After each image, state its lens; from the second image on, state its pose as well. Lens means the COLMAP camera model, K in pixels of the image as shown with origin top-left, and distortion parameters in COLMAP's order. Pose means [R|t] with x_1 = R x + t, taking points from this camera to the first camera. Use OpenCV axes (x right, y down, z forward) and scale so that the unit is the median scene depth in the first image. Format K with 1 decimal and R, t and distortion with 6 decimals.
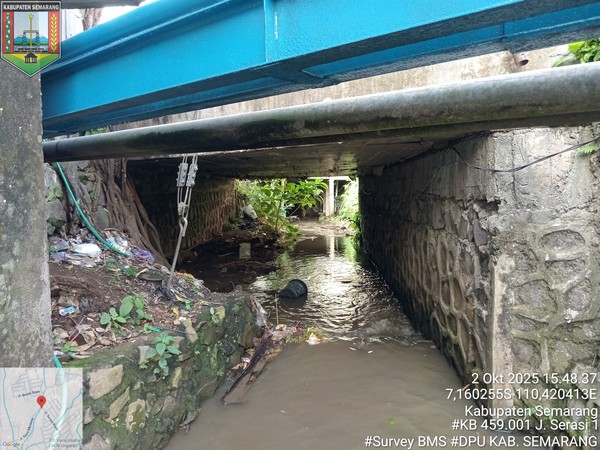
lens RADIAL K [[429.2, 0, 301.1], [0, 429.2, 223.4], [0, 0, 1]] dist [-0.035193, -0.008123]
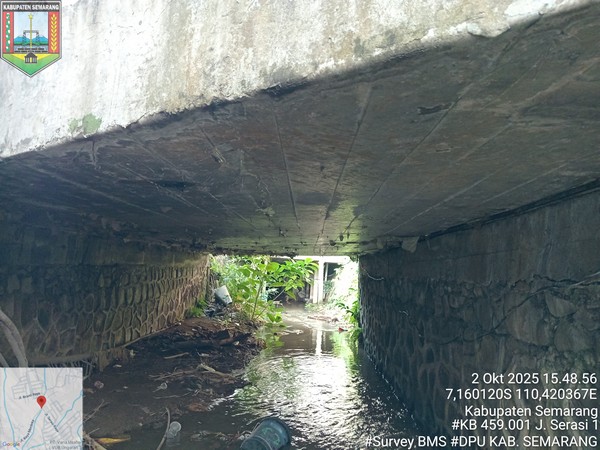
lens RADIAL K [[429.2, 0, 300.9], [0, 429.2, 221.7], [0, 0, 1]] dist [-0.035193, -0.008123]
pose [[0.998235, 0.051769, 0.029109, -0.001488], [-0.045067, 0.979474, -0.196470, -0.009421], [-0.038683, 0.194811, 0.980078, 0.163082]]
